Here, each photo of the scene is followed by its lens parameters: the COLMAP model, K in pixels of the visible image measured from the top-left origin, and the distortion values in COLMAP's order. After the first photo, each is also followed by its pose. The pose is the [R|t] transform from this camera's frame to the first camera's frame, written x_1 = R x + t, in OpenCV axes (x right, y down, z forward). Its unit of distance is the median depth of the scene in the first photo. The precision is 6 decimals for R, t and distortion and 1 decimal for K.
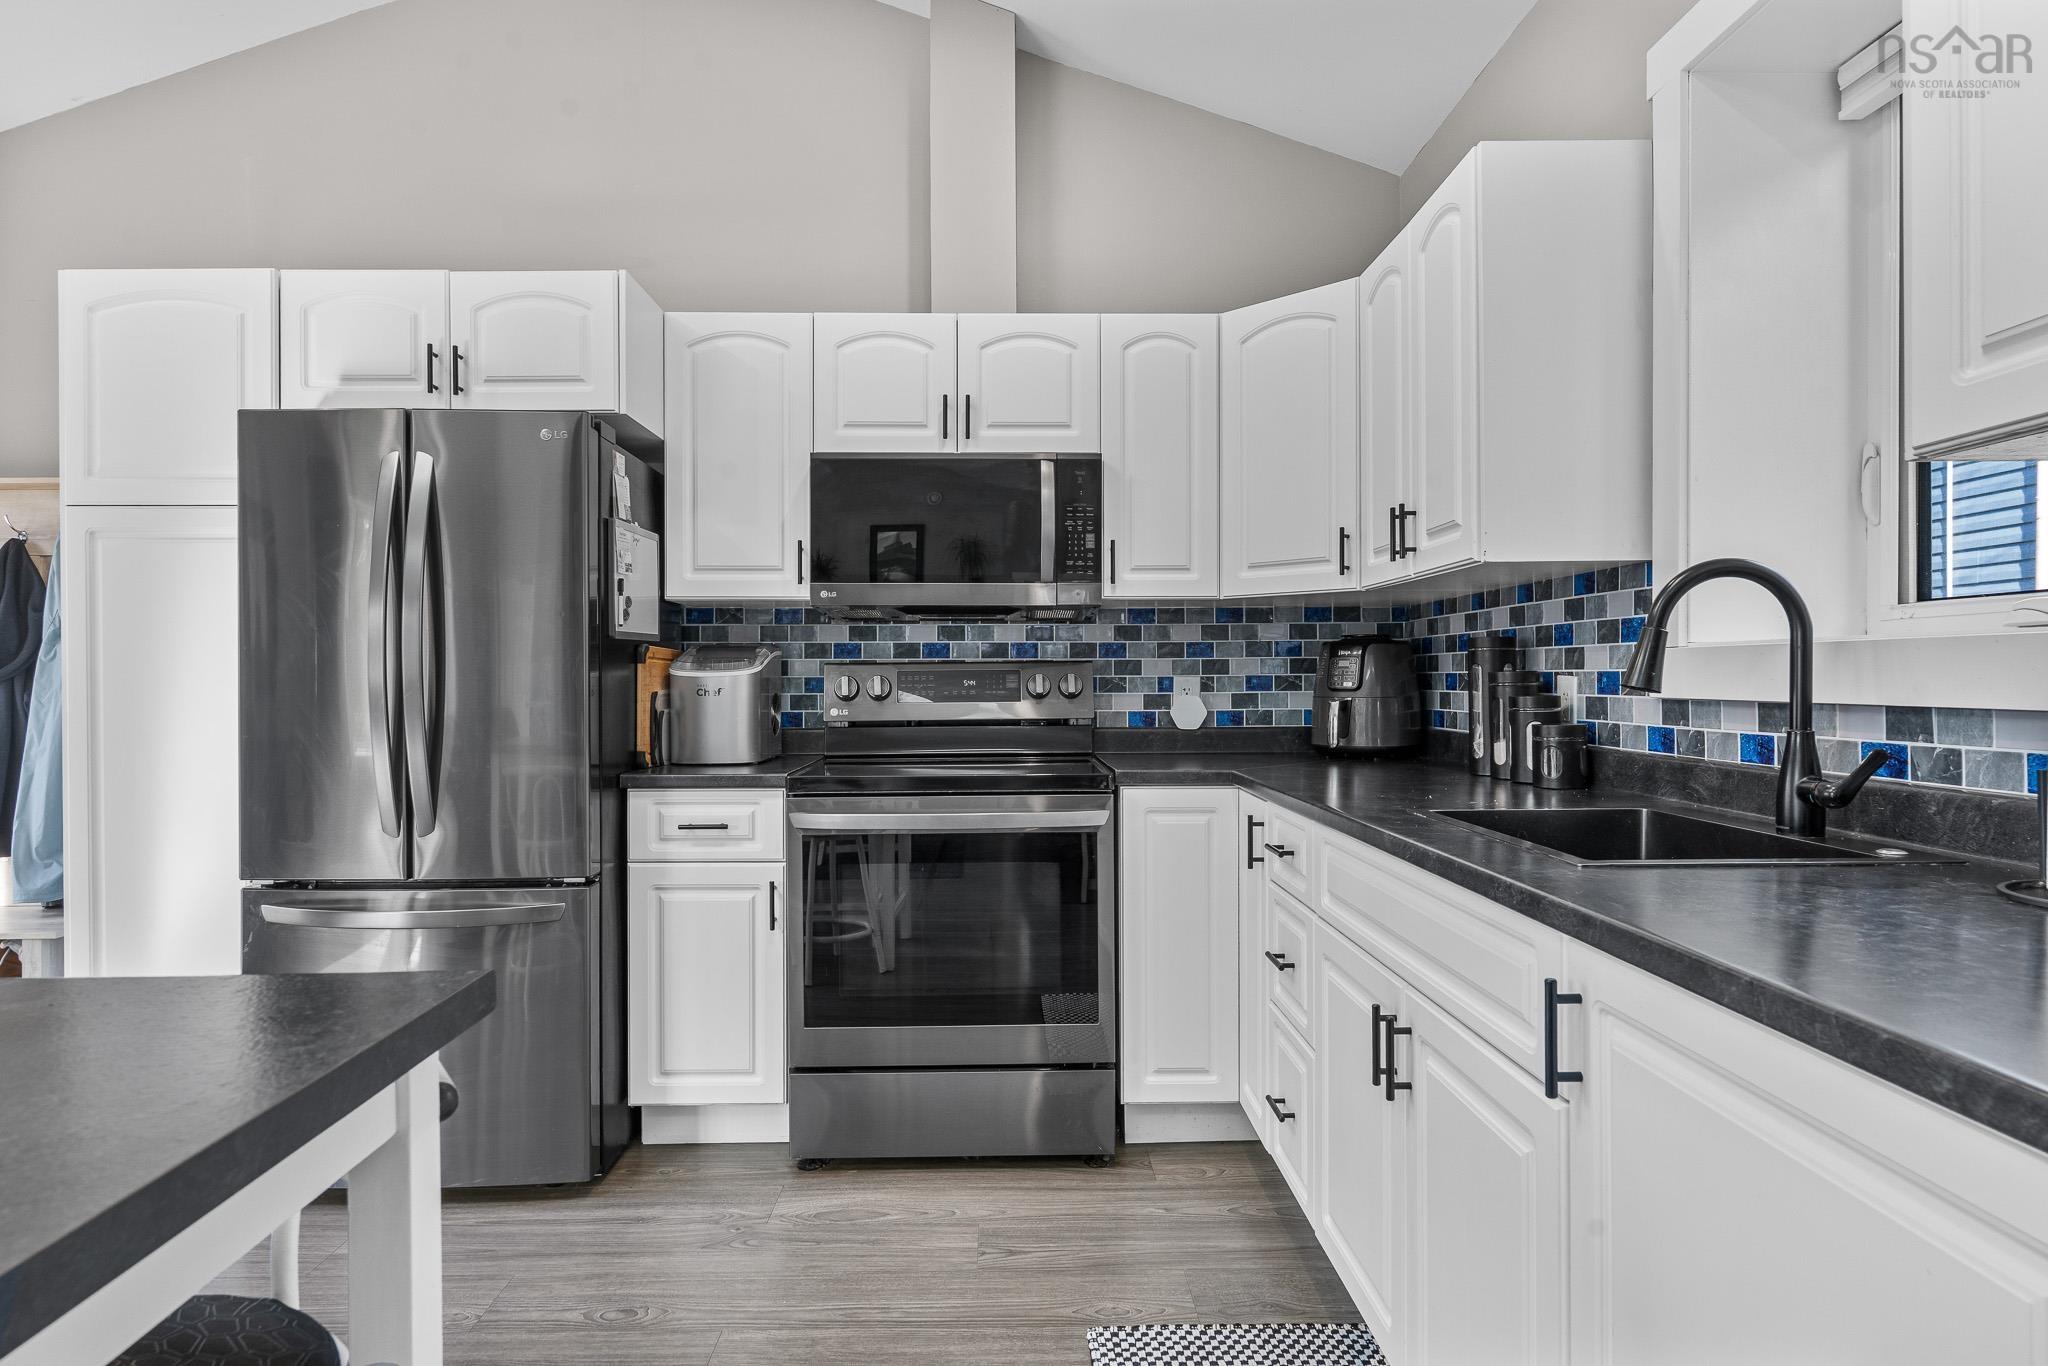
lens RADIAL K [[1137.5, 0, 1015.2], [0, 1137.5, 685.1], [0, 0, 1]] dist [-0.004881, 0.000046]
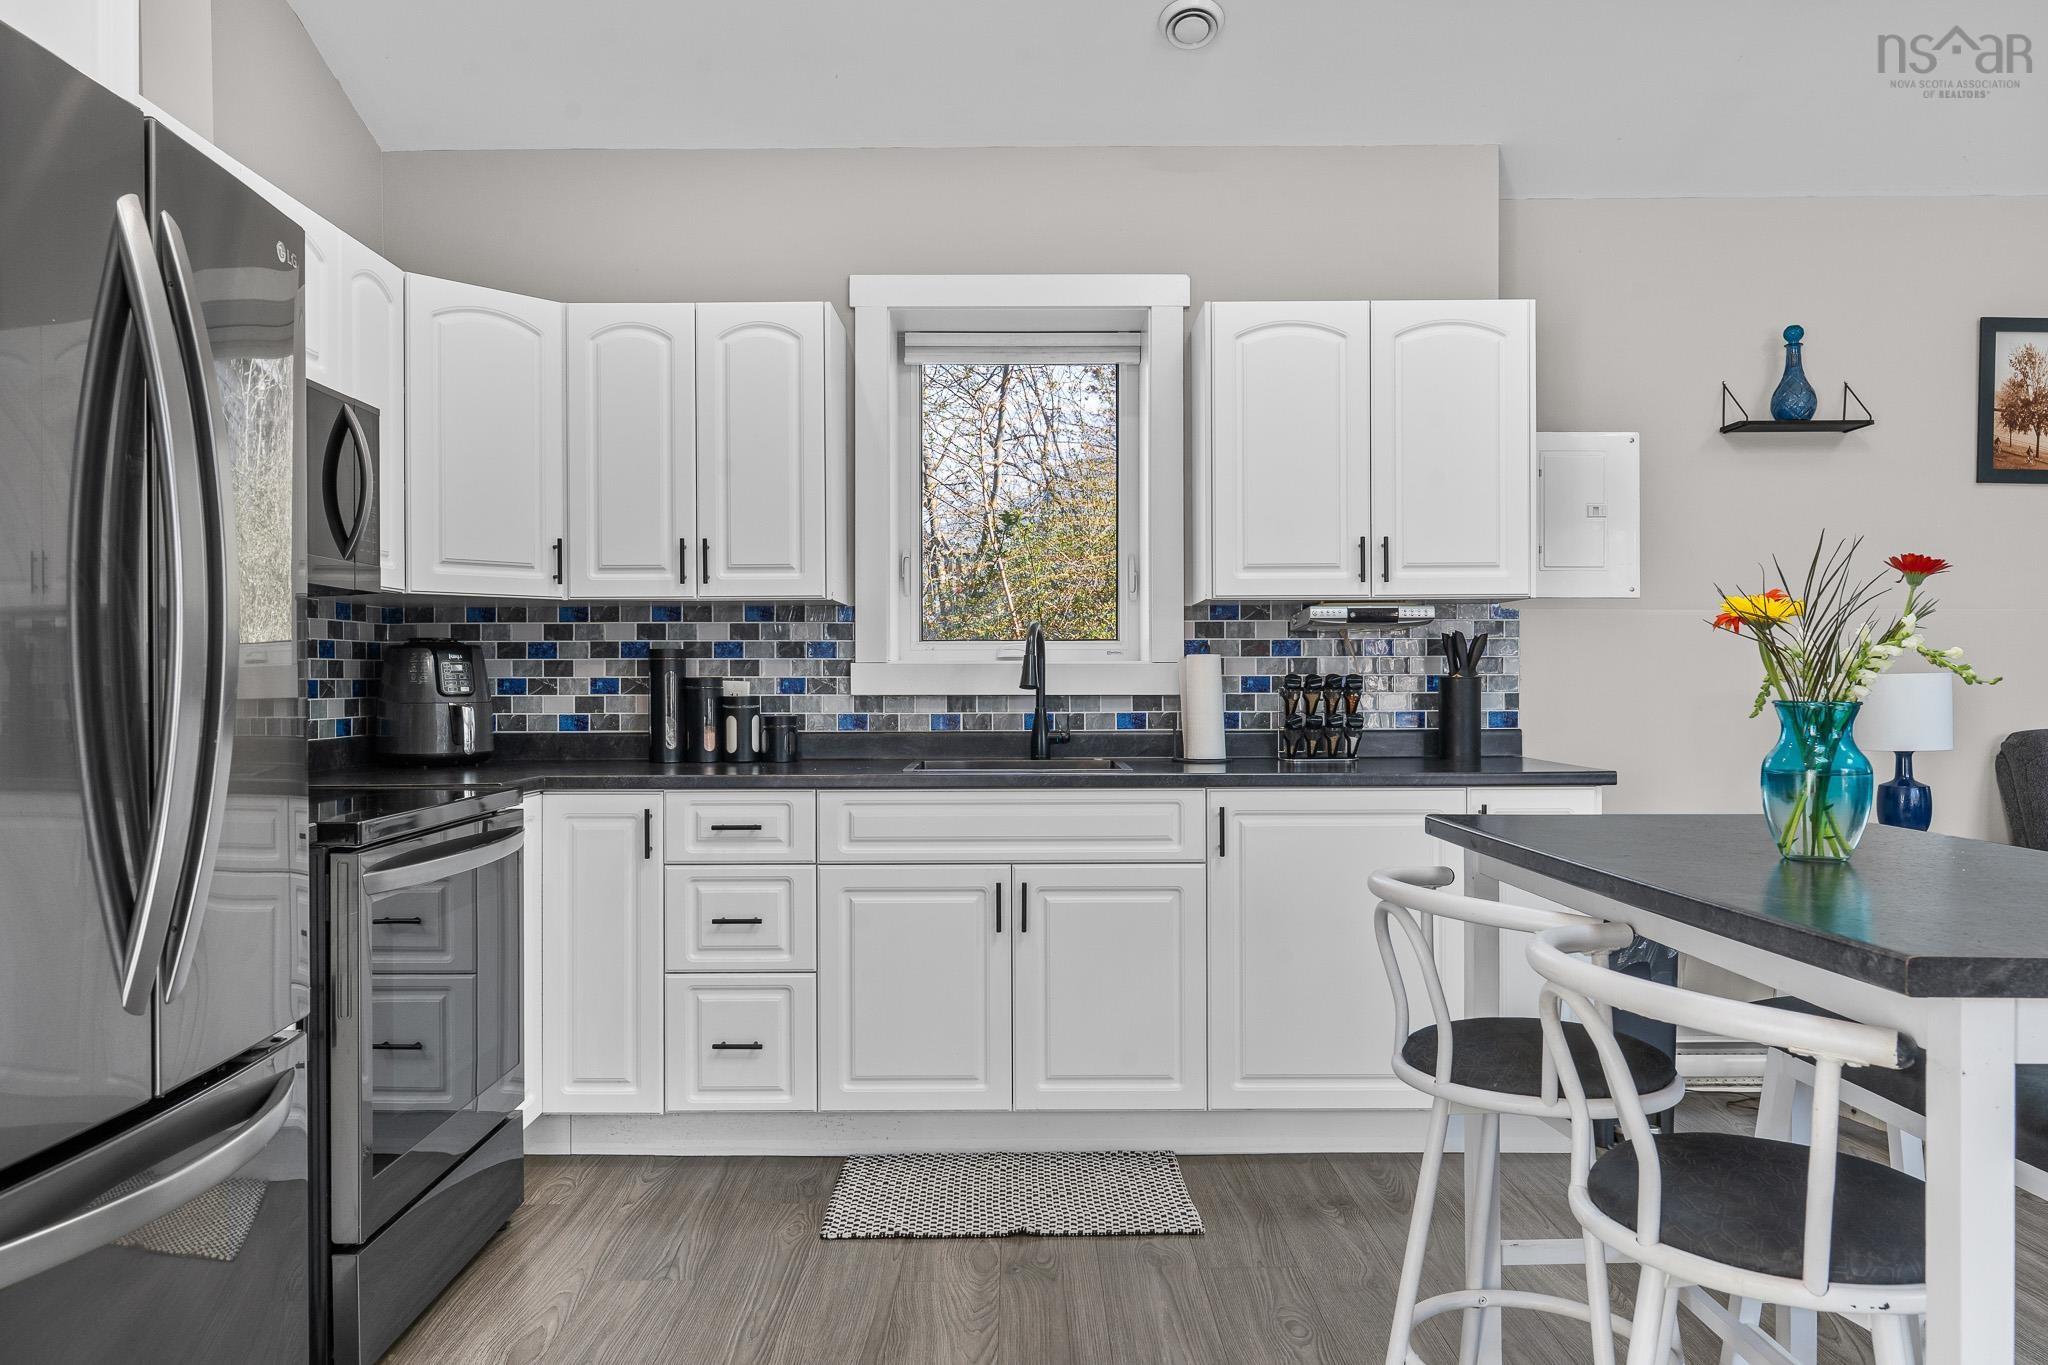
lens RADIAL K [[1399.7, 0, 1017.1], [0, 1399.7, 687.7], [0, 0, 1]] dist [-0.007105, 0.004111]
pose [[0.013389, 0.000886, 0.999910, -1.006115], [0.009541, 0.999954, -0.001014, 0.004187], [-0.999865, 0.009553, 0.013380, 0.568506]]
